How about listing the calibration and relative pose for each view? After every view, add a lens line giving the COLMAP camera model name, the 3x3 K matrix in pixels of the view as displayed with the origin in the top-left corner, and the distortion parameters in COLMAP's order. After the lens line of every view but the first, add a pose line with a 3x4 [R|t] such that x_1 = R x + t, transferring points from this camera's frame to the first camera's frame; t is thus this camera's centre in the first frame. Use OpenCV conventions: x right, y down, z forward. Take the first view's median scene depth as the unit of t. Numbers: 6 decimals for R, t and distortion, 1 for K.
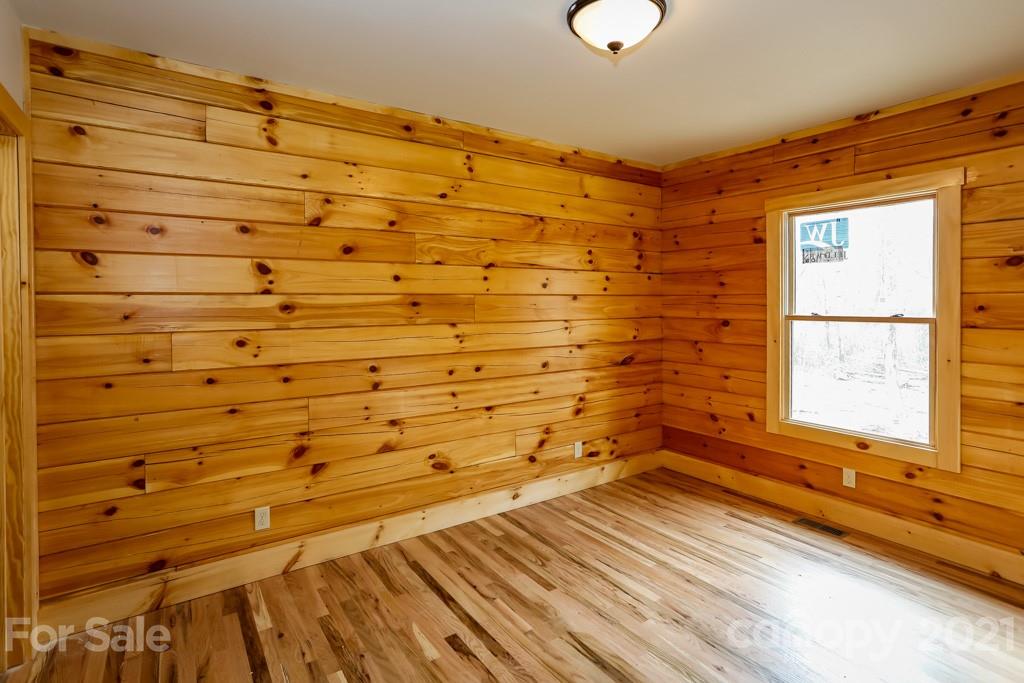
lens RADIAL K [[521.8, 0, 515.9], [0, 521.8, 305.4], [0, 0, 1]] dist [-0.016632, 0.000772]
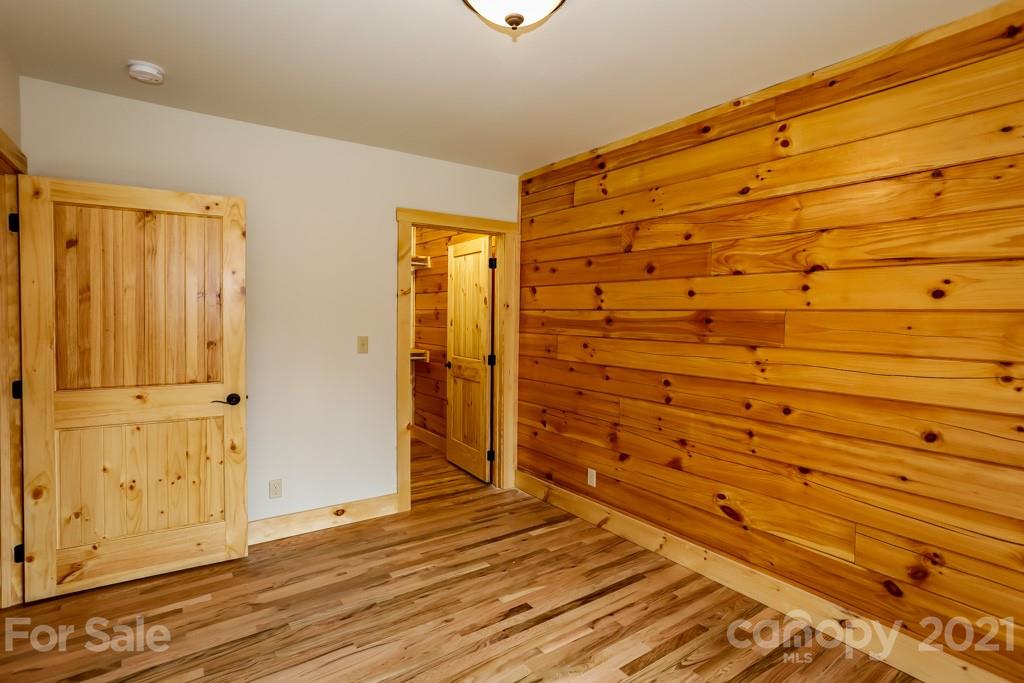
lens RADIAL K [[508.4, 0, 512.7], [0, 508.4, 324.1], [0, 0, 1]] dist [-0.001446, 0.000582]
pose [[0.023579, 0.027442, -0.999345, 0.767466], [-0.018484, 0.999464, 0.027010, -0.016350], [0.999551, 0.017835, 0.024074, 0.716303]]
